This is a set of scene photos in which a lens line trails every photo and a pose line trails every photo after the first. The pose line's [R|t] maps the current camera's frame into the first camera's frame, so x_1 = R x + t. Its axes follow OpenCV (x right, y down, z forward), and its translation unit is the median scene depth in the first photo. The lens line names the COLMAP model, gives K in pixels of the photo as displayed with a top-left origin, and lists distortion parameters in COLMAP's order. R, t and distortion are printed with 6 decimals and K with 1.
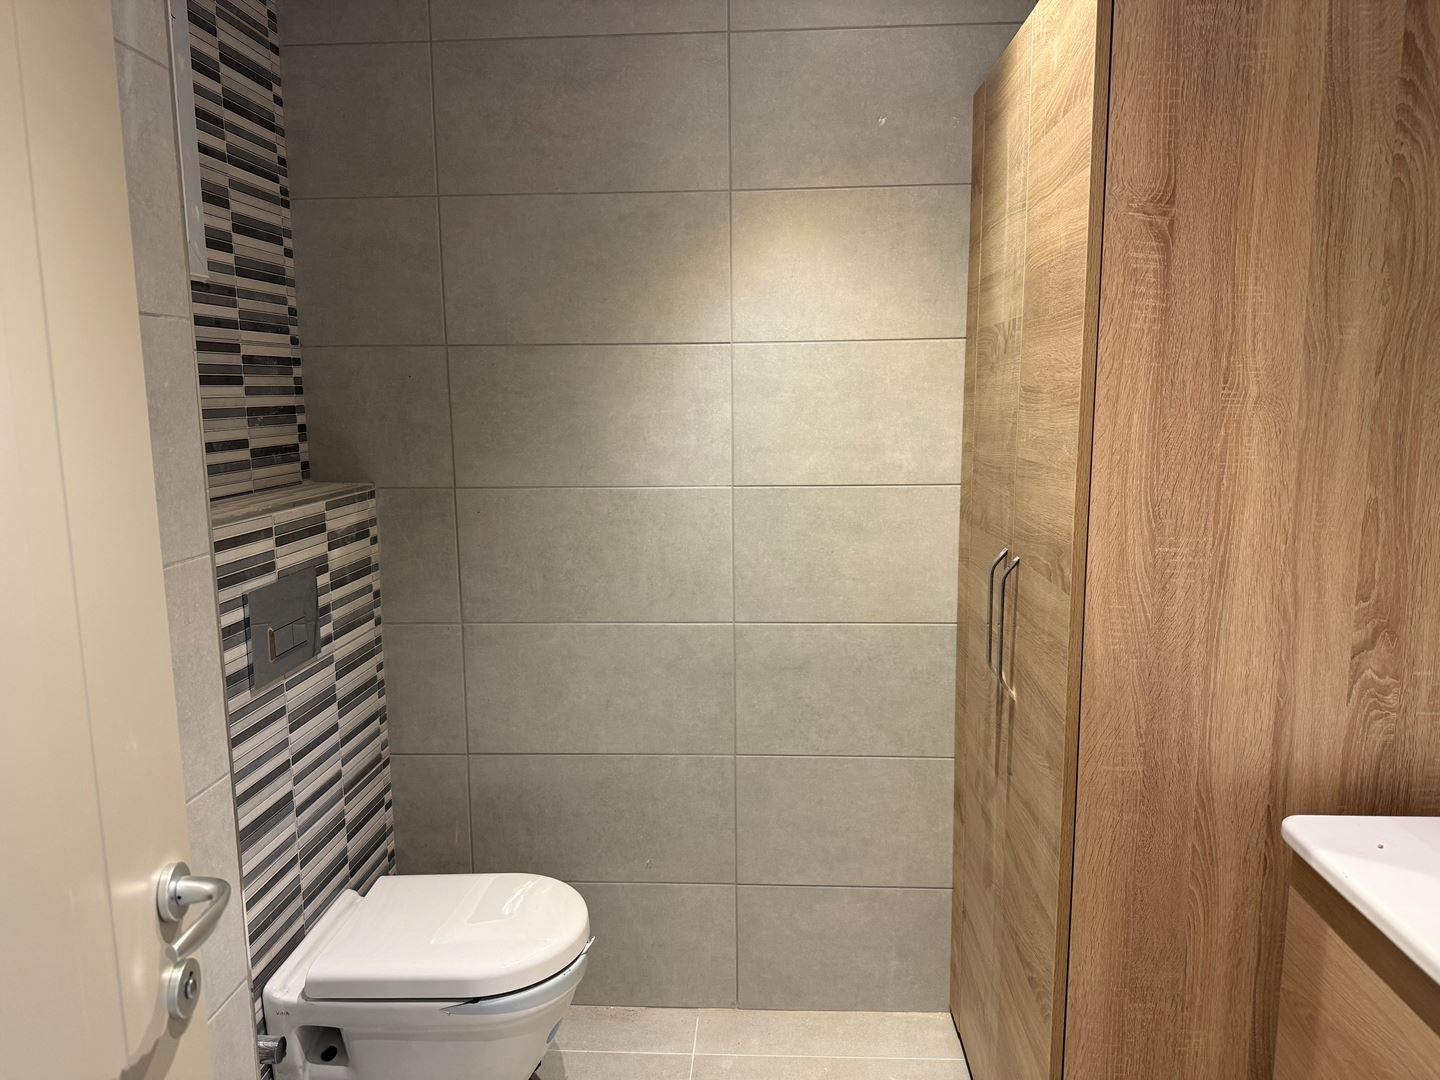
lens RADIAL K [[1023.4, 0, 708.8], [0, 1023.4, 540.8], [0, 0, 1]] dist [0.054889, -0.076265]
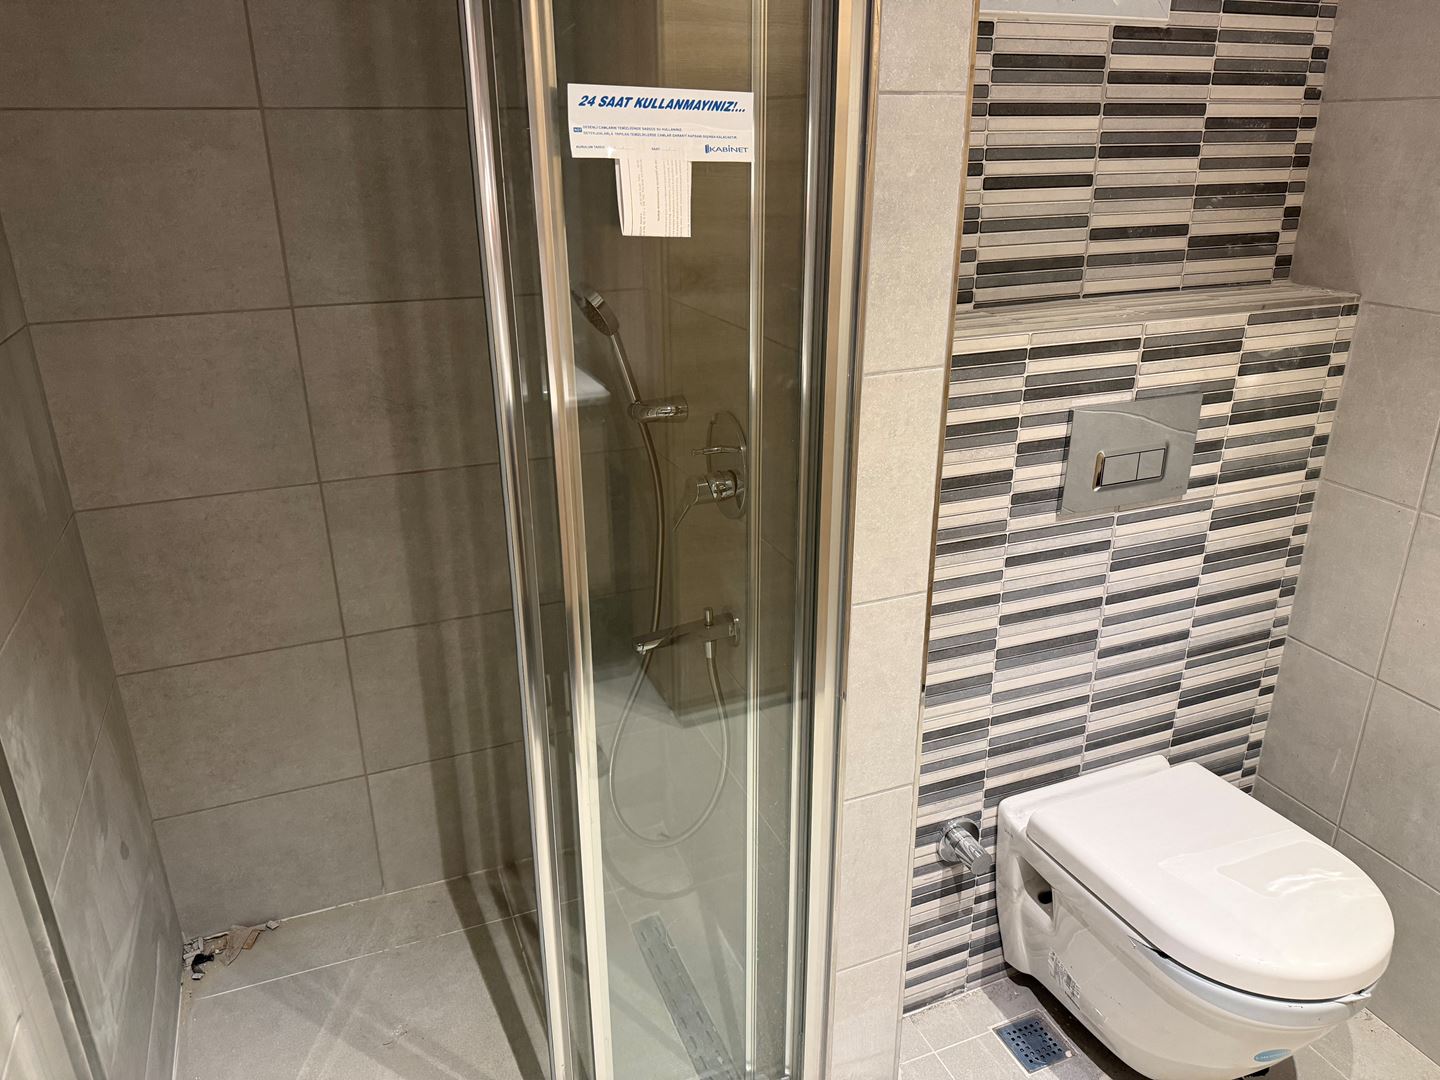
lens RADIAL K [[1023.4, 0, 731.5], [0, 1023.4, 534.7], [0, 0, 1]] dist [0.054889, -0.076265]
pose [[0.445688, 0.333862, -0.830601, 0.169026], [-0.130699, 0.942177, 0.308578, -0.071675], [0.885596, -0.028971, 0.463552, 0.275565]]
